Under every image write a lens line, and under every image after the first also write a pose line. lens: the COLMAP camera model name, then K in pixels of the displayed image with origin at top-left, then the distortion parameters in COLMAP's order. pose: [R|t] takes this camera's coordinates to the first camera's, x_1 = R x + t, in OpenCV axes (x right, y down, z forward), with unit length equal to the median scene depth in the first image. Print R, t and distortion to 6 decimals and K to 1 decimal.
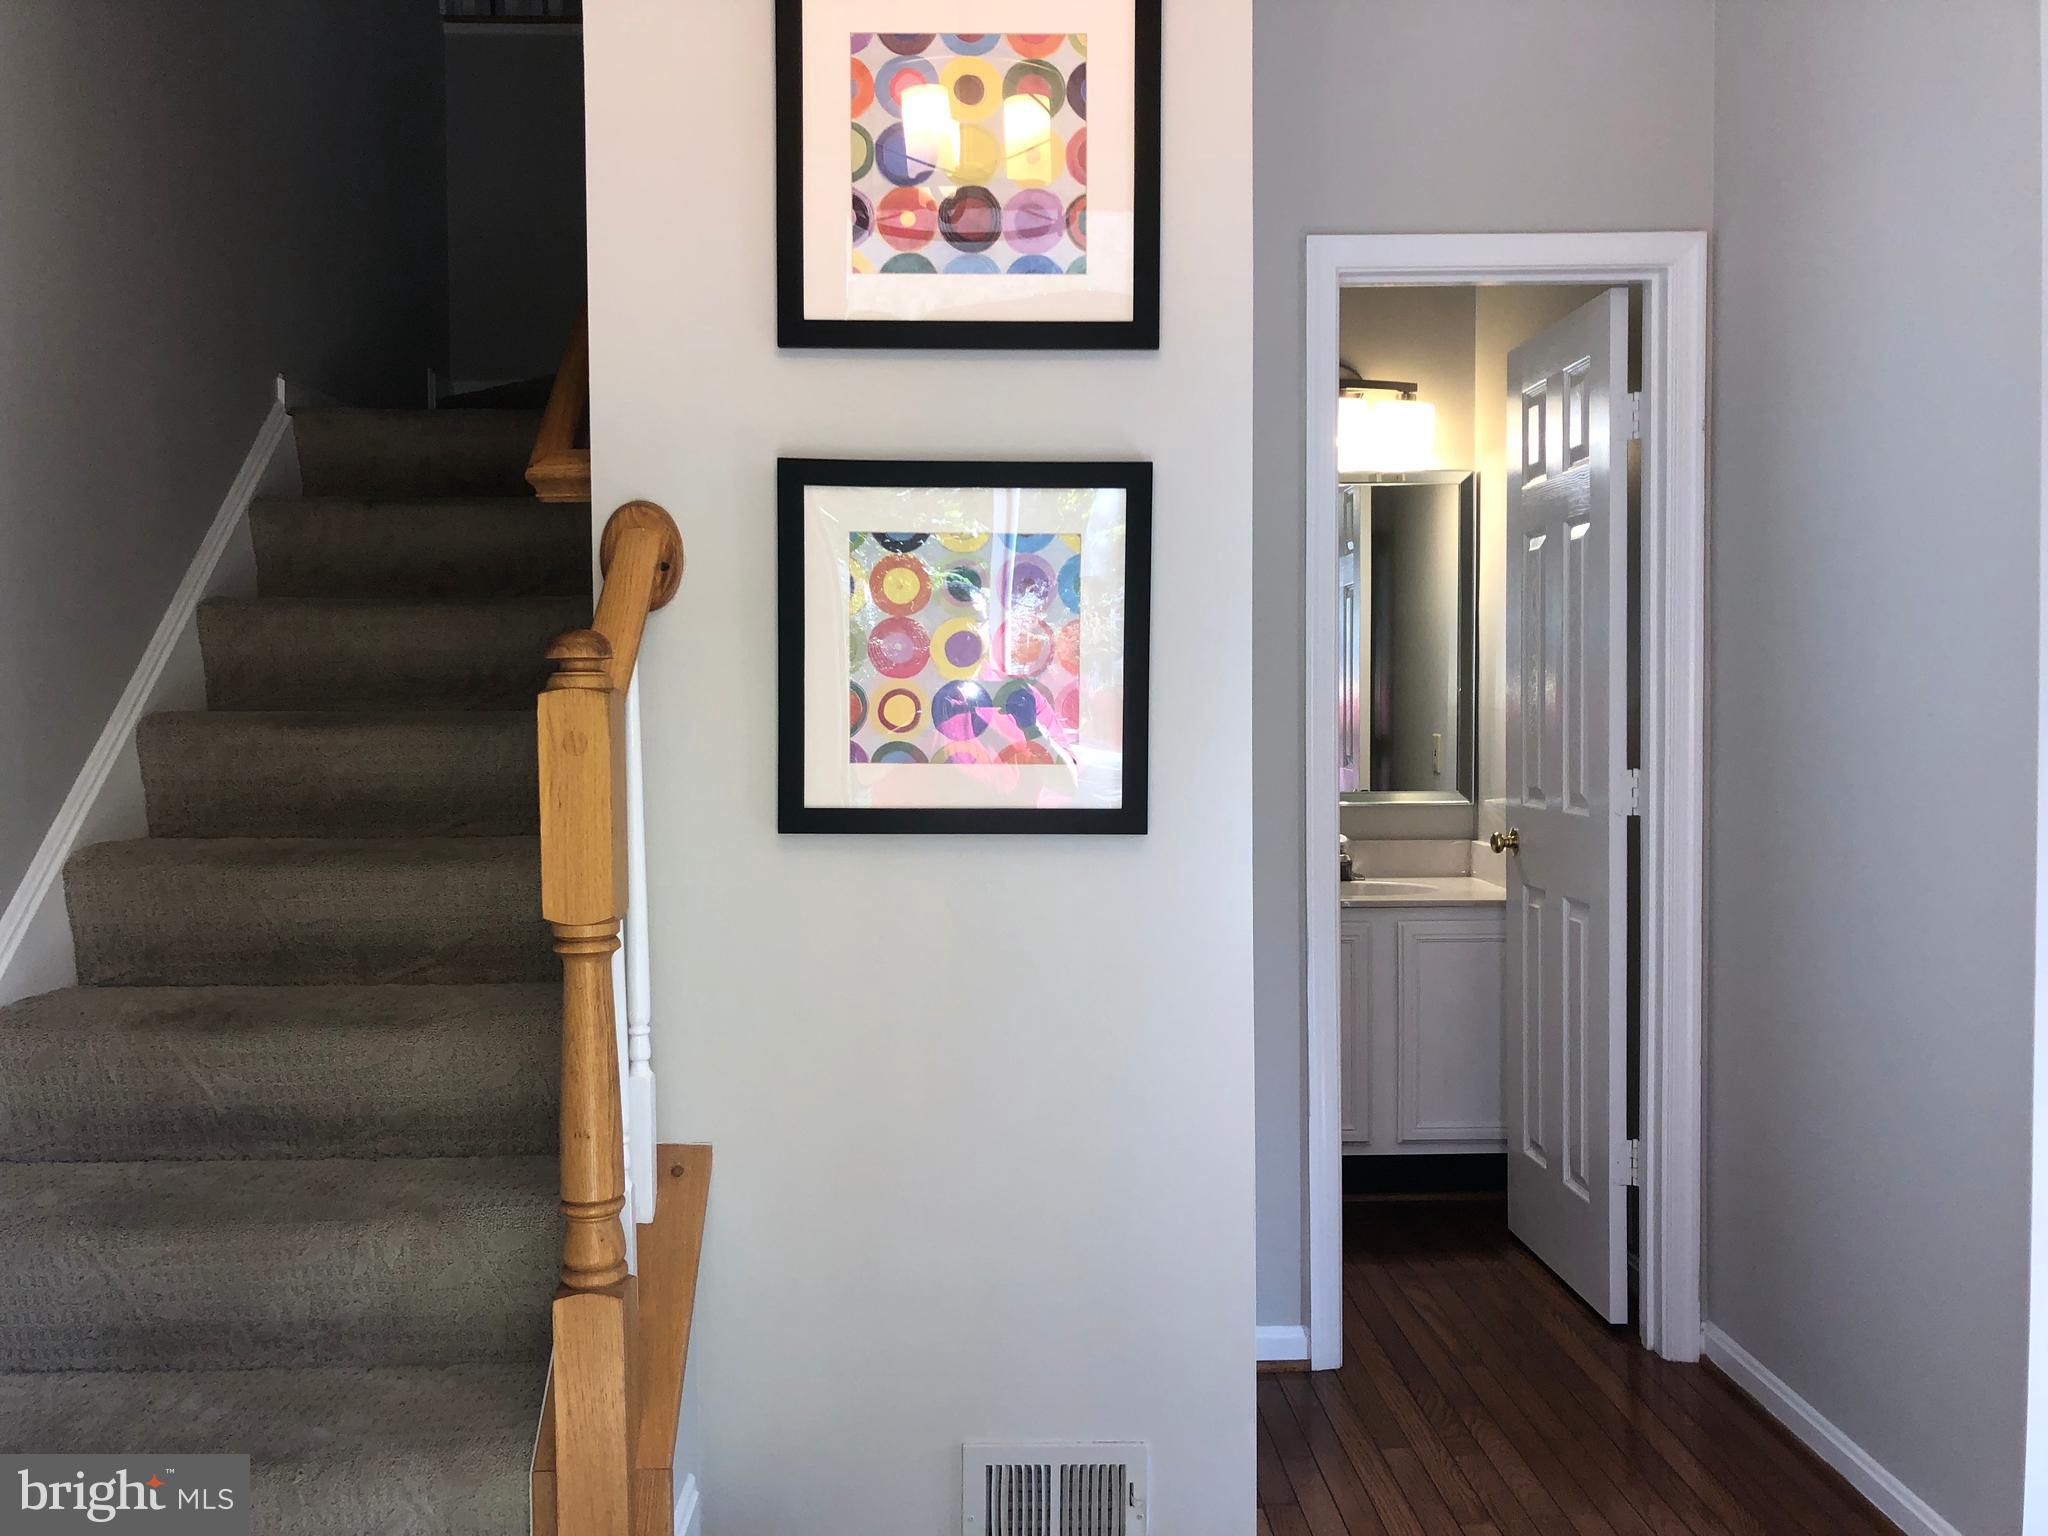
lens RADIAL K [[1682.7, 0, 1027.9], [0, 1682.7, 755.2], [0, 0, 1]] dist [0.040951, -0.069144]
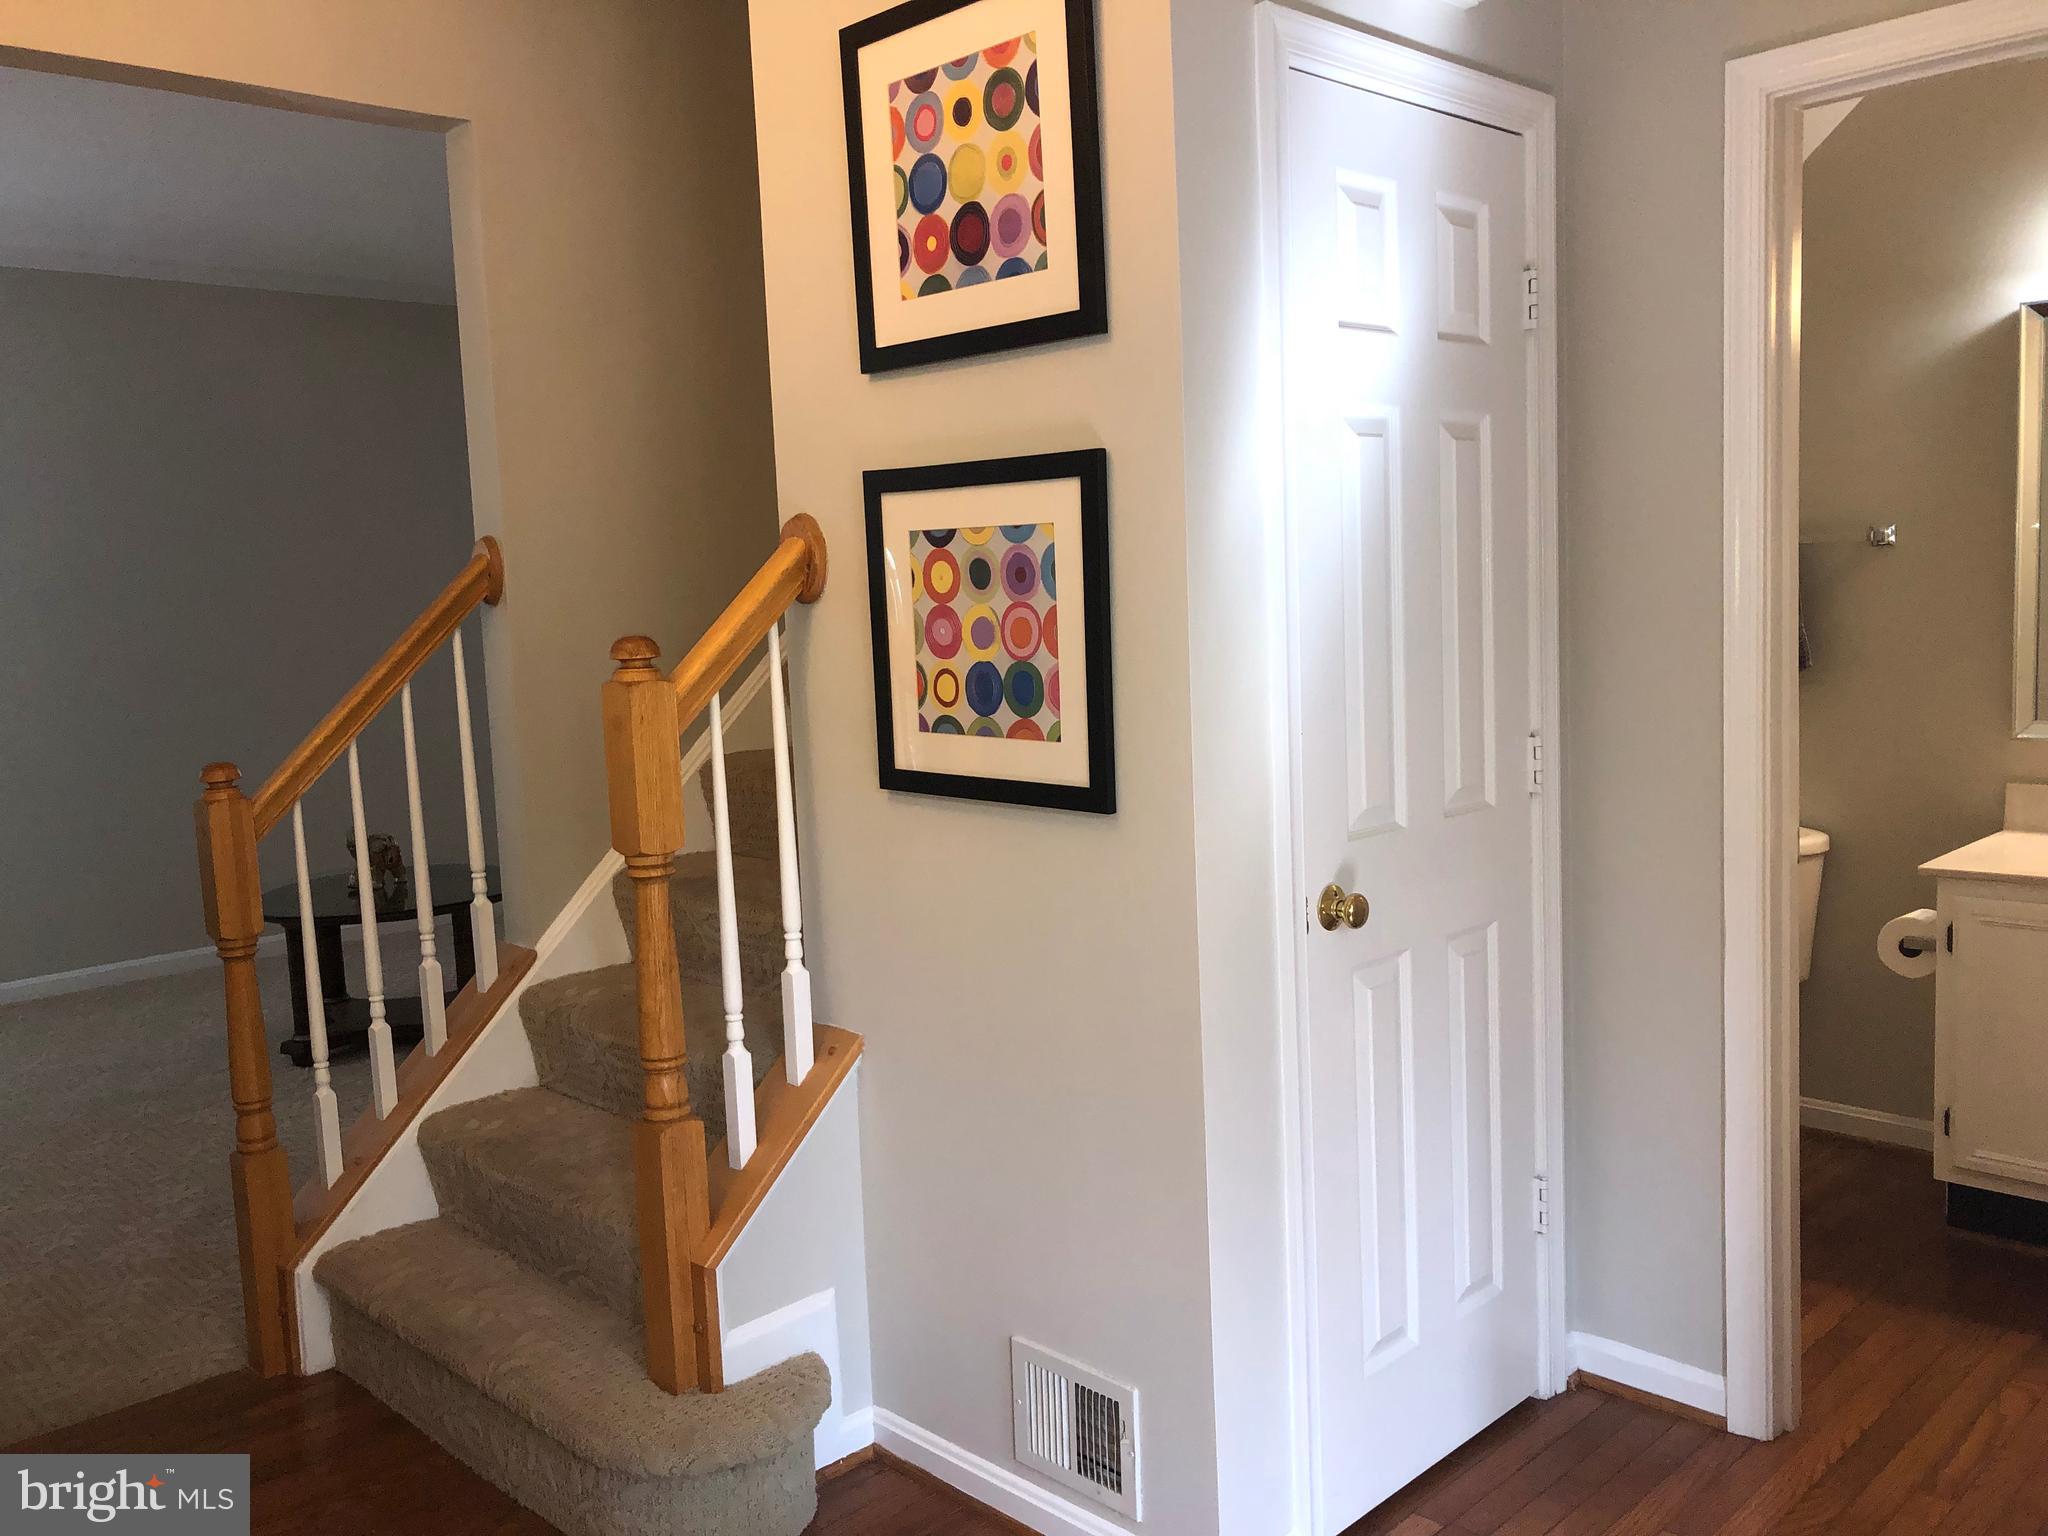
lens RADIAL K [[1682.7, 0, 1027.9], [0, 1682.7, 755.2], [0, 0, 1]] dist [0.040951, -0.069144]
pose [[0.681352, 0.056411, -0.729778, 0.792398], [0.012423, 0.995991, 0.088588, -0.081402], [0.731850, -0.069426, 0.677920, 0.273903]]
